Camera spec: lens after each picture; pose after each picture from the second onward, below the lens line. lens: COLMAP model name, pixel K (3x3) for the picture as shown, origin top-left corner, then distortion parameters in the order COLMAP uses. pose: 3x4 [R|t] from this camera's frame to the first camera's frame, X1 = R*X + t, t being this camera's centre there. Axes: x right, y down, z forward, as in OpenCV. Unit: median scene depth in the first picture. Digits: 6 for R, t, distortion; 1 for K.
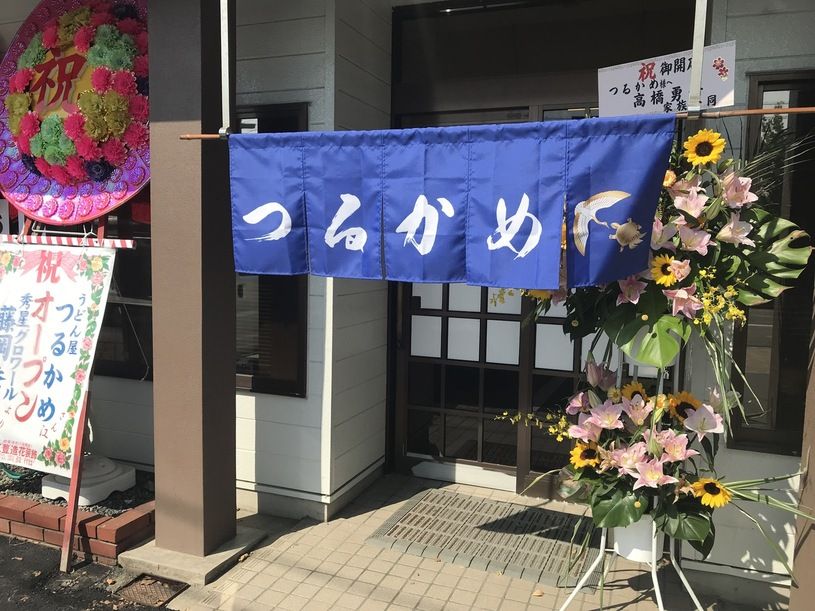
lens RADIAL K [[687.4, 0, 390.6], [0, 687.4, 303.8], [0, 0, 1]] dist [0.090651, -0.008192]
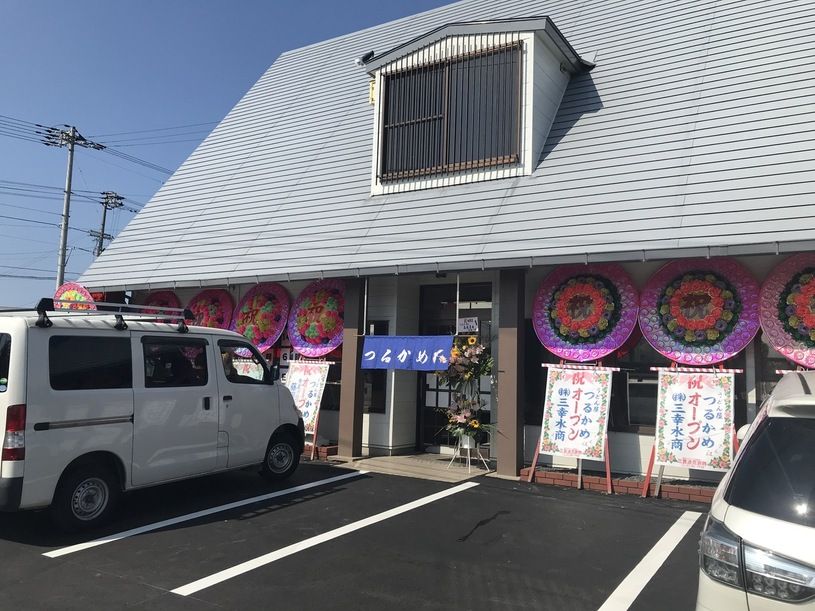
lens RADIAL K [[687.4, 0, 390.6], [0, 687.4, 303.8], [0, 0, 1]] dist [0.090651, -0.008192]
pose [[0.982356, -0.002461, -0.187003, 0.480738], [-0.035719, 0.979038, -0.200522, 0.274336], [0.183577, 0.203663, 0.961676, -2.064772]]
